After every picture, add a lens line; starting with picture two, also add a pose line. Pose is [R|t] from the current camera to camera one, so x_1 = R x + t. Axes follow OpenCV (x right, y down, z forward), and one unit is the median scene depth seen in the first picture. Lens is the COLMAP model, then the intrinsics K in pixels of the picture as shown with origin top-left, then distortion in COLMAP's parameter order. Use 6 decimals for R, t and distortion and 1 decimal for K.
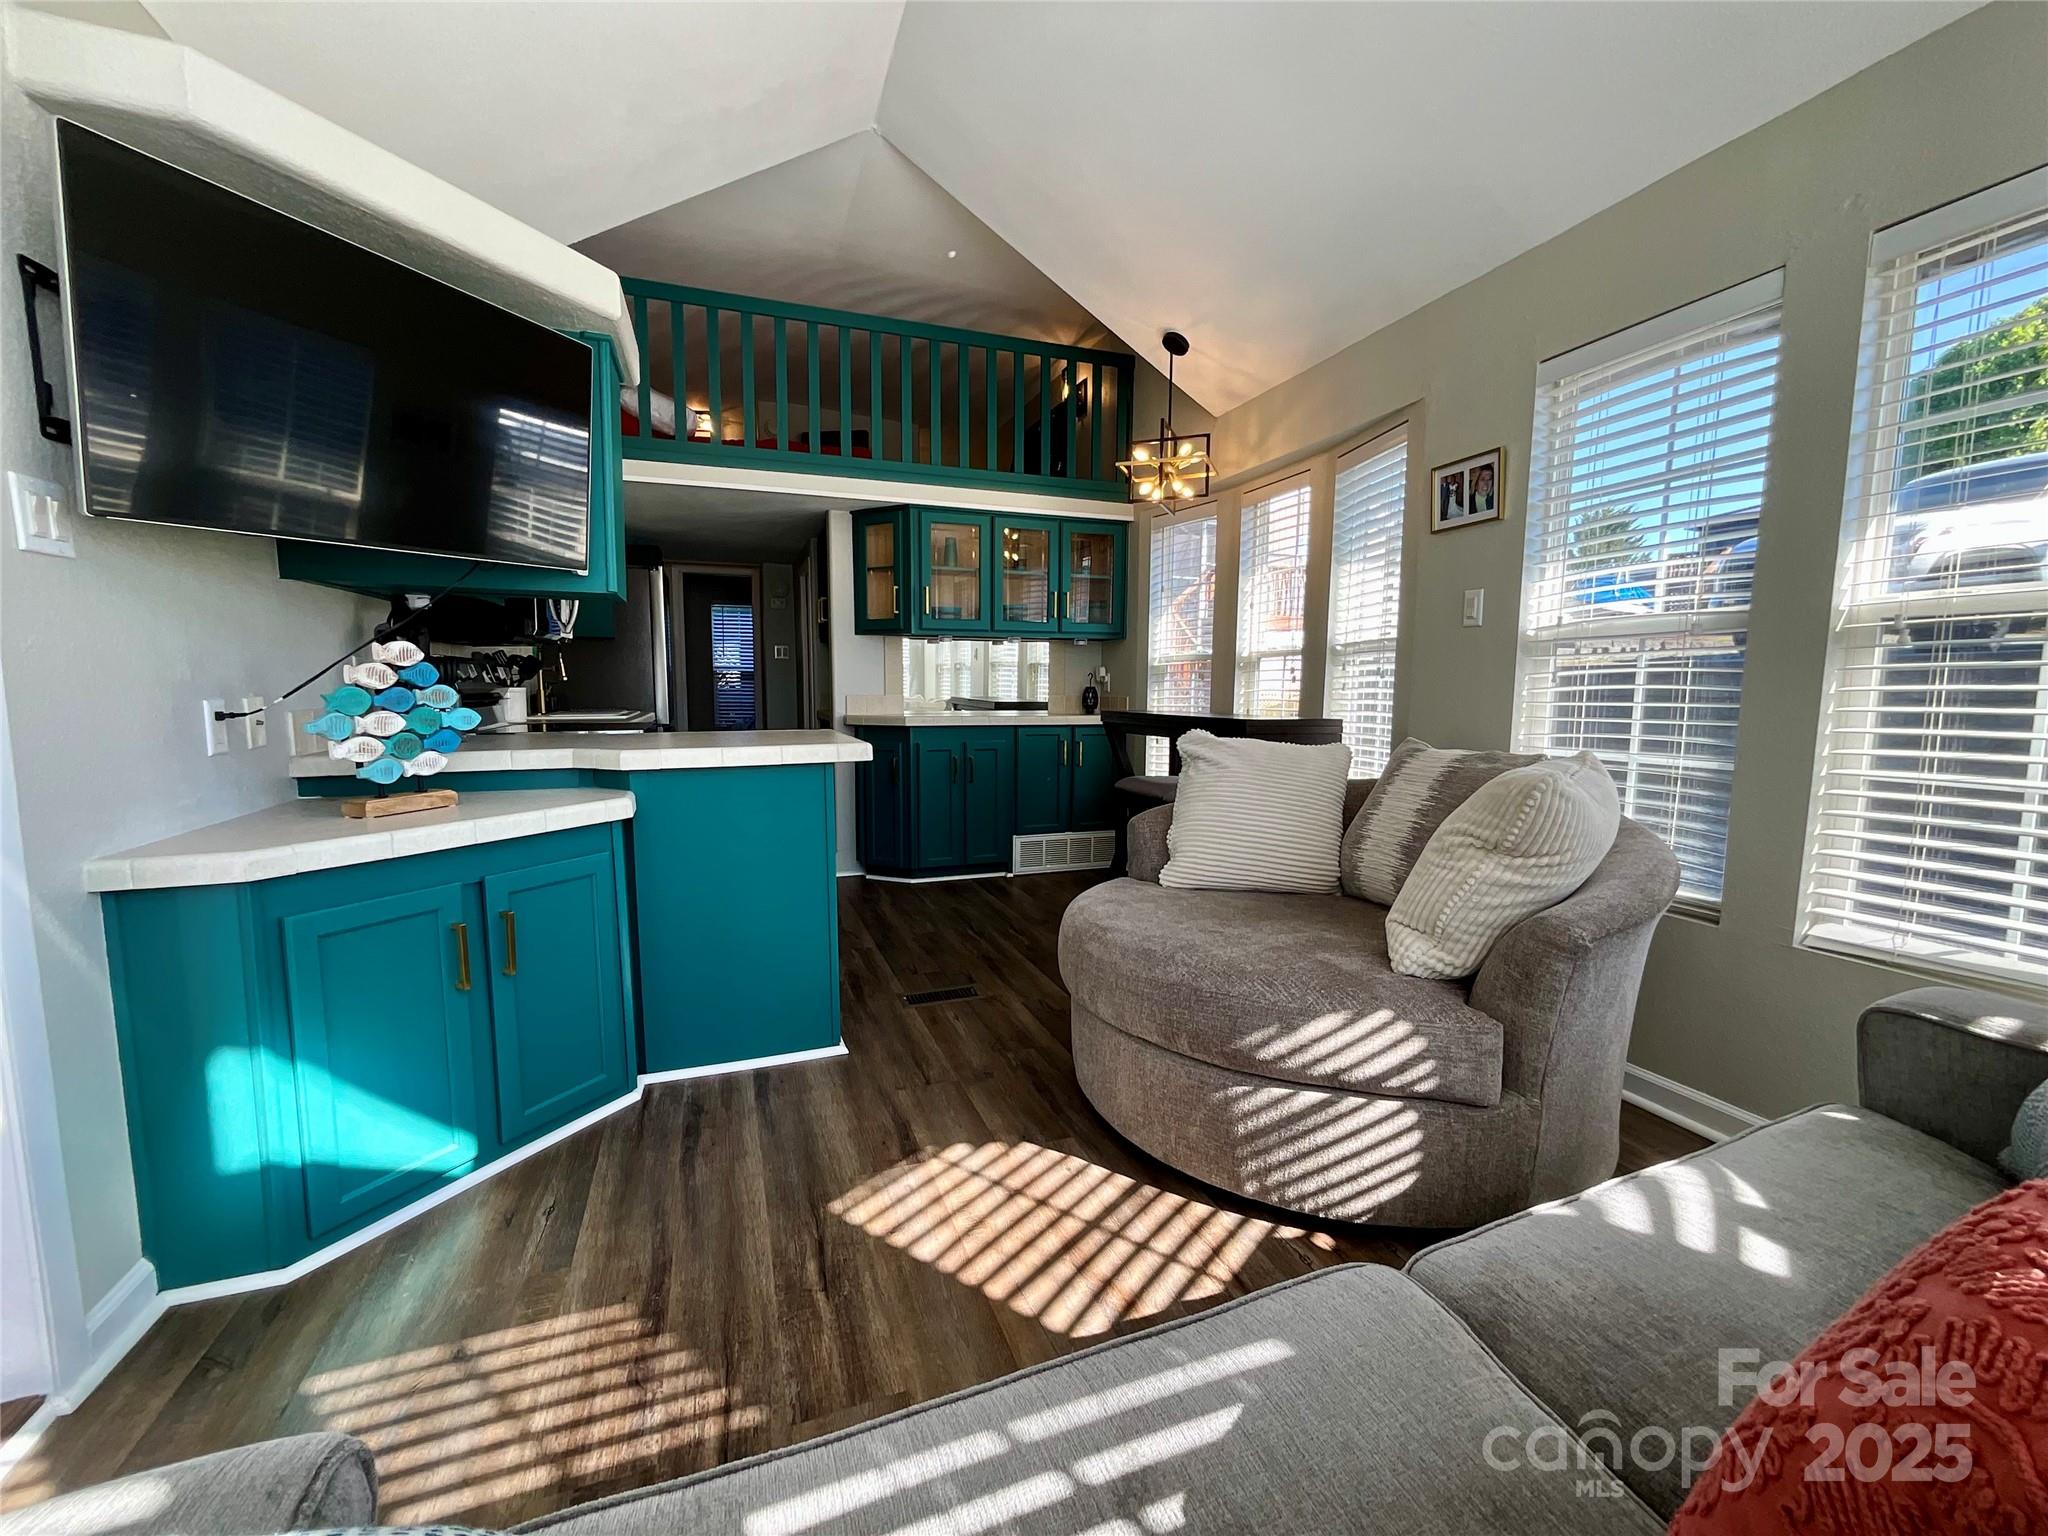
lens RADIAL K [[825.8, 0, 1024.0], [0, 825.8, 768.0], [0, 0, 1]] dist [-0.001441, 0.000703]
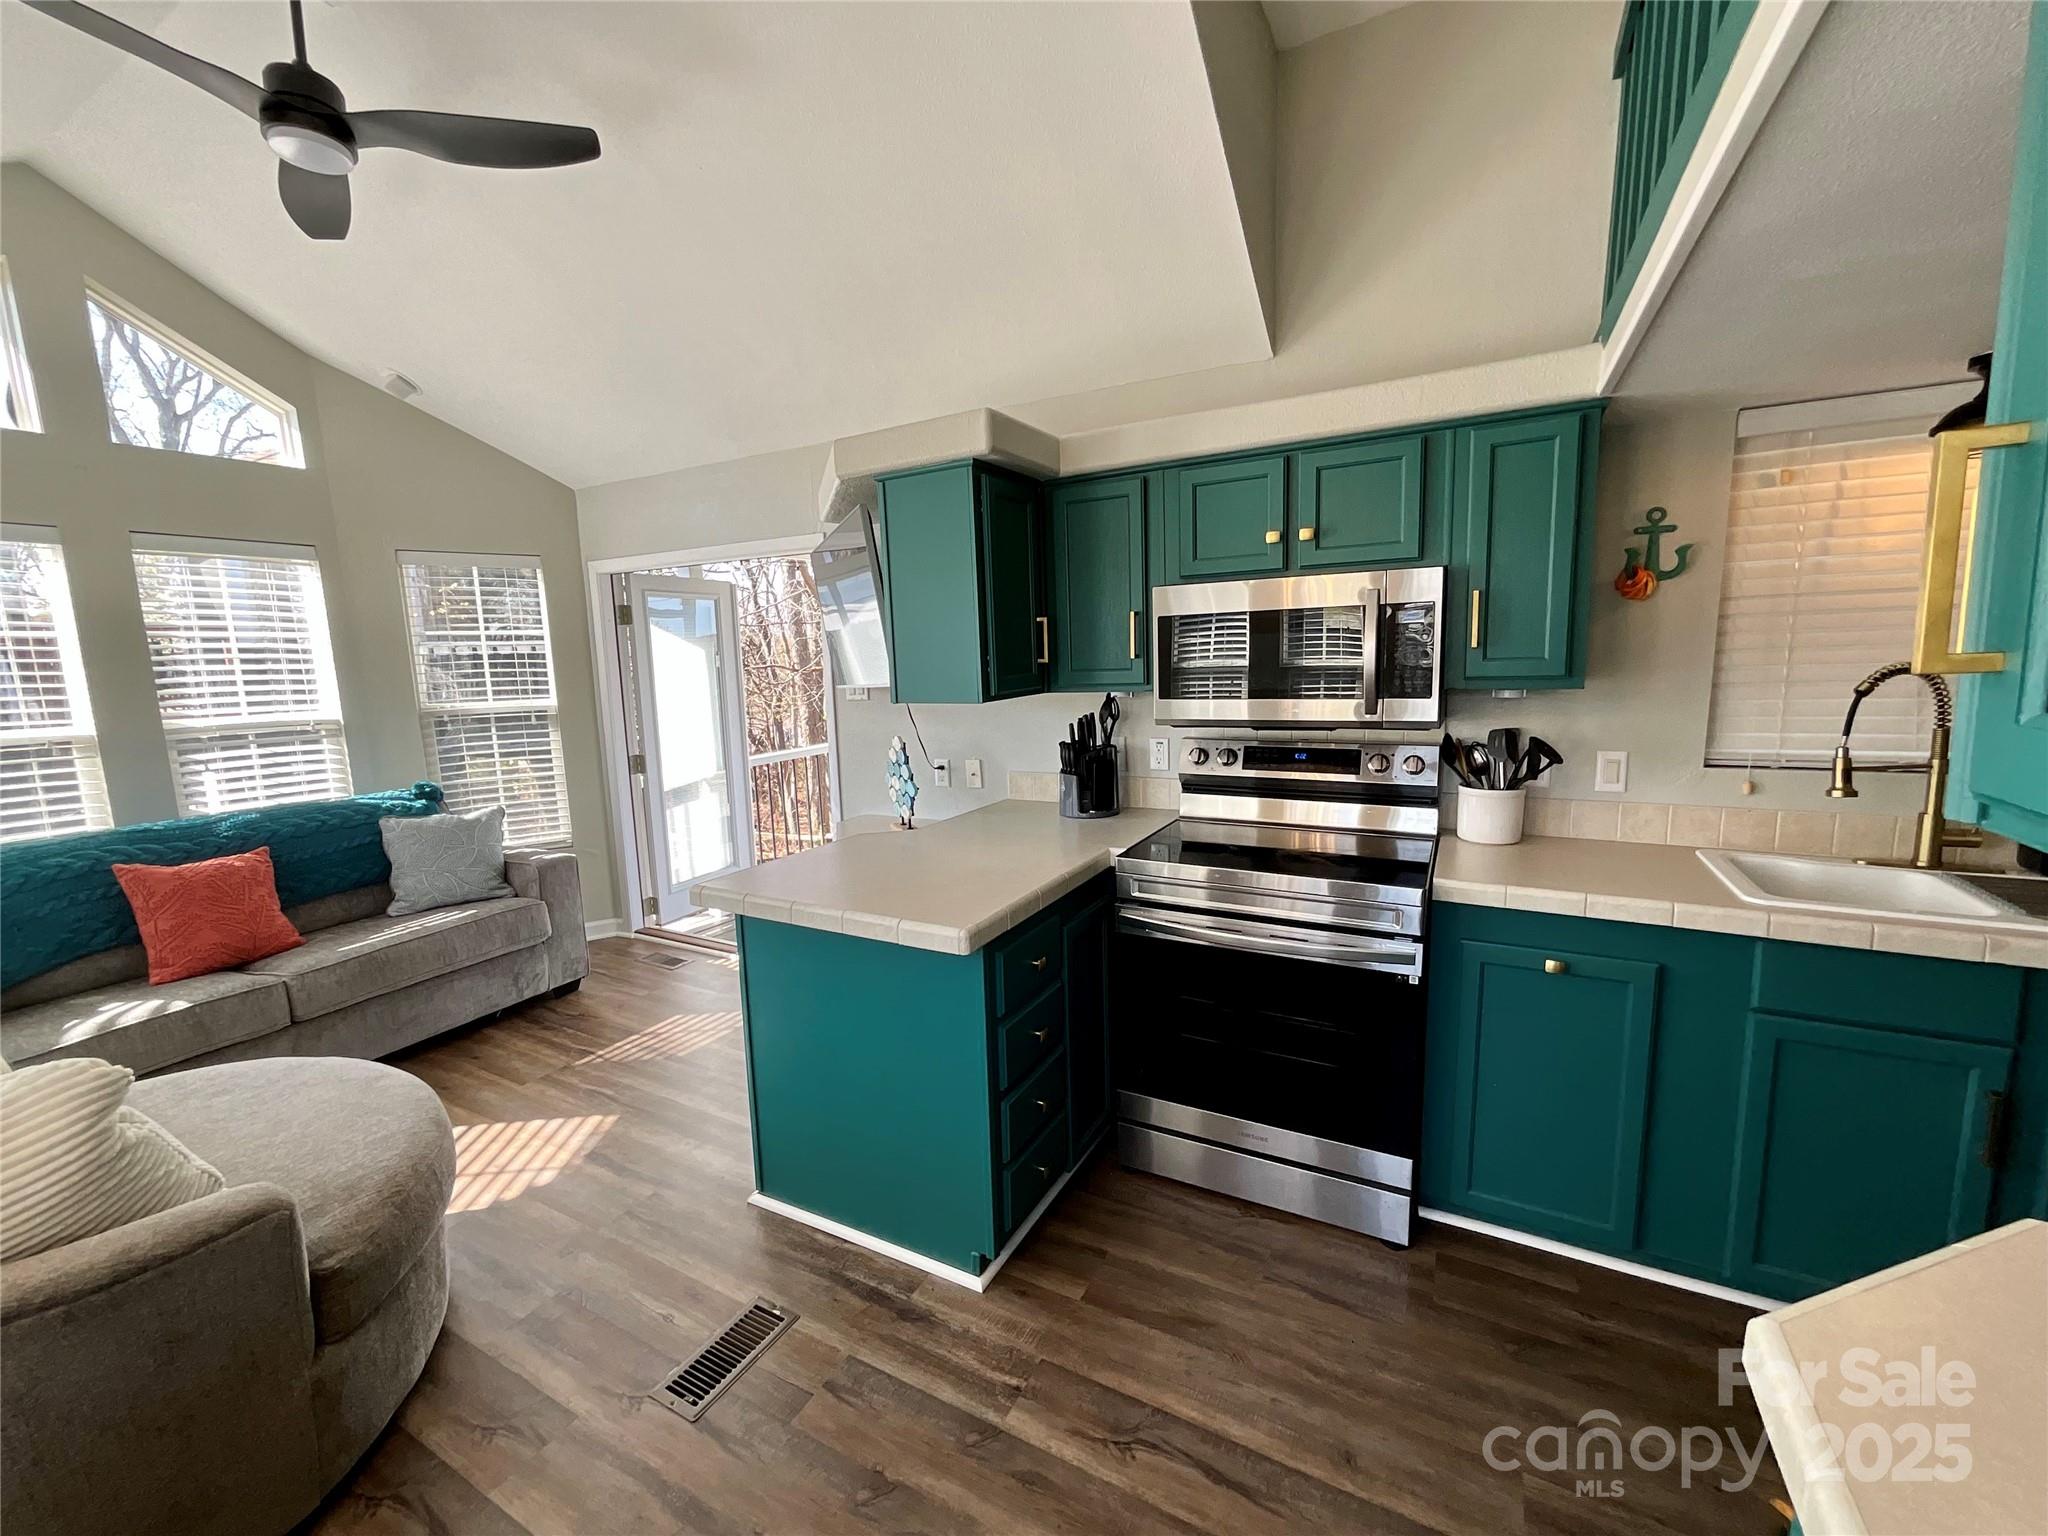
lens RADIAL K [[816.1, 0, 1028.6], [0, 816.1, 770.6], [0, 0, 1]] dist [-0.002353, -0.000166]
pose [[-0.749486, 0.113615, -0.652198, 0.106438], [-0.042466, 0.974884, 0.218628, -0.395675], [0.660657, 0.191555, -0.725837, 2.064515]]
